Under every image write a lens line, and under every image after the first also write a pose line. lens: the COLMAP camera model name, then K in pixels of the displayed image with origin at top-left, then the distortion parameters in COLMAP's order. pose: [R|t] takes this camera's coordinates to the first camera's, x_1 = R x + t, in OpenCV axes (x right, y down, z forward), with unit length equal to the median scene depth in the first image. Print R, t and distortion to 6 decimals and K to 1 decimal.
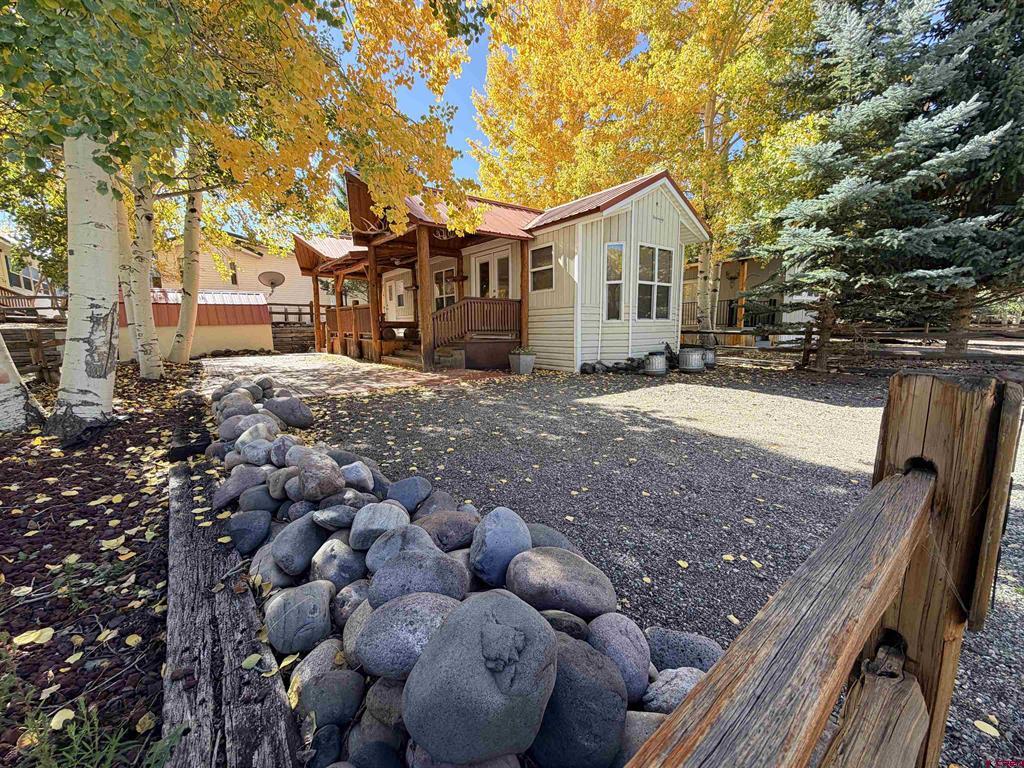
lens RADIAL K [[410.9, 0, 512.0], [0, 410.9, 384.0], [0, 0, 1]] dist [-0.000650, -0.000207]
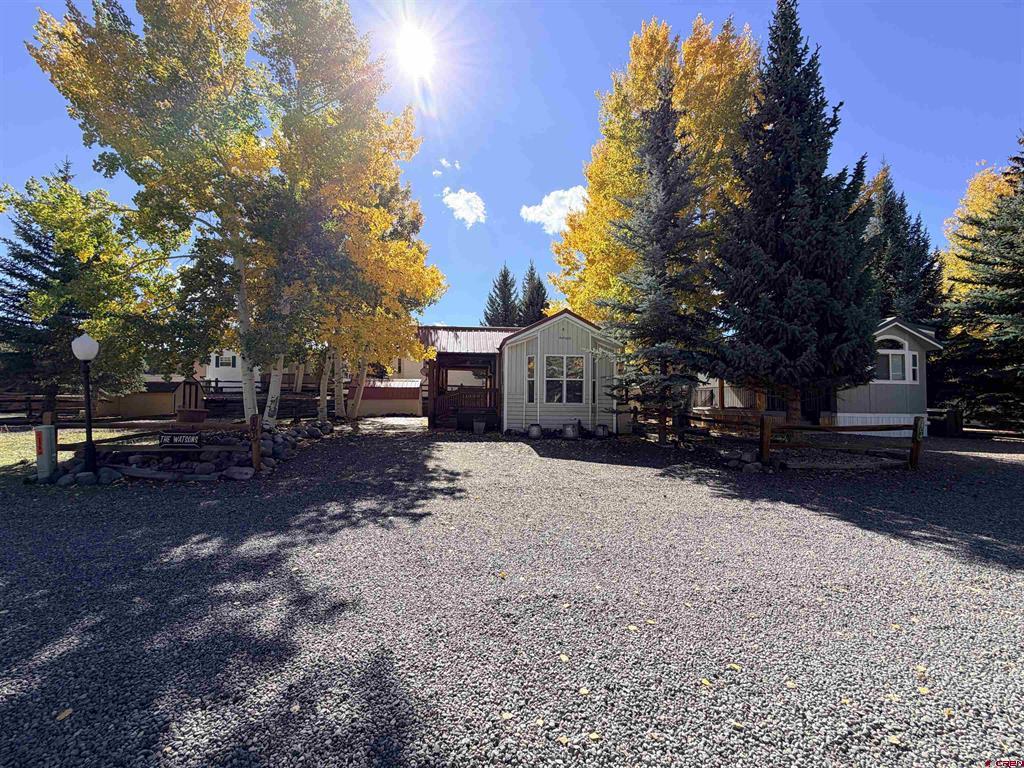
lens RADIAL K [[410.9, 0, 512.0], [0, 410.9, 384.0], [0, 0, 1]] dist [-0.000650, -0.000207]
pose [[0.868198, 0.004623, -0.496196, 0.951076], [-0.091678, 0.984237, -0.151240, 0.015845], [0.487675, 0.176797, 0.854936, -0.378924]]
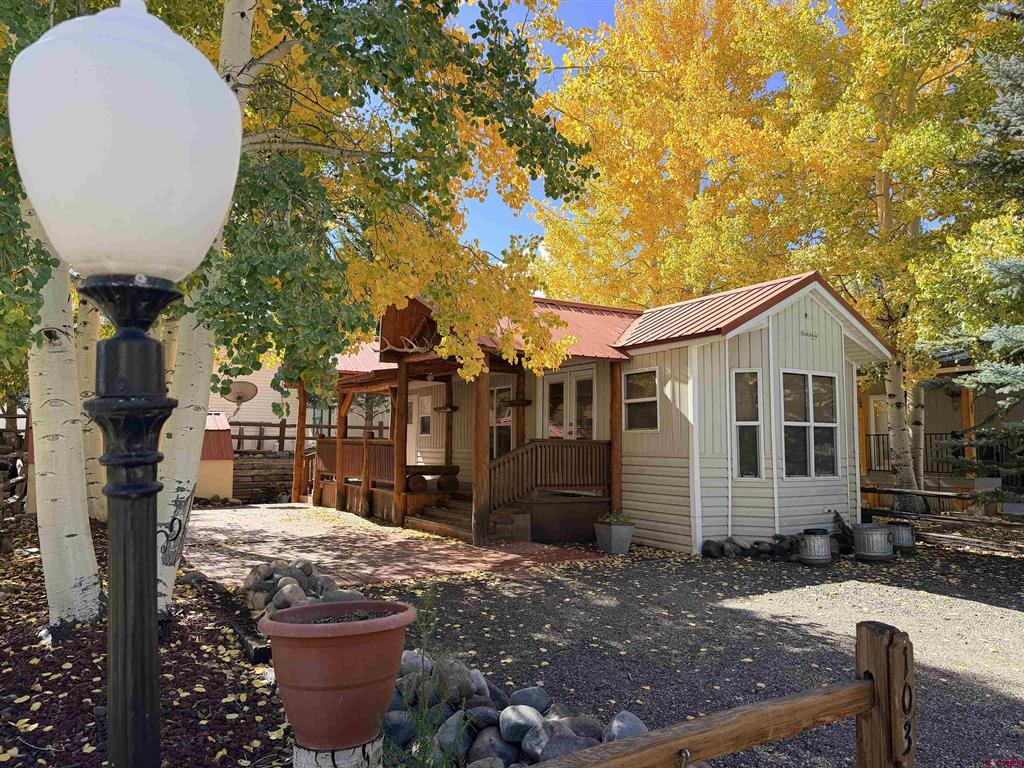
lens RADIAL K [[712.1, 0, 518.1], [0, 712.1, 384.8], [0, 0, 1]] dist [0.135570, -0.227246]
pose [[0.995762, 0.010604, -0.091358, -0.028108], [-0.030686, 0.974717, -0.221324, -0.027983], [0.086701, 0.223189, 0.970912, -0.235513]]
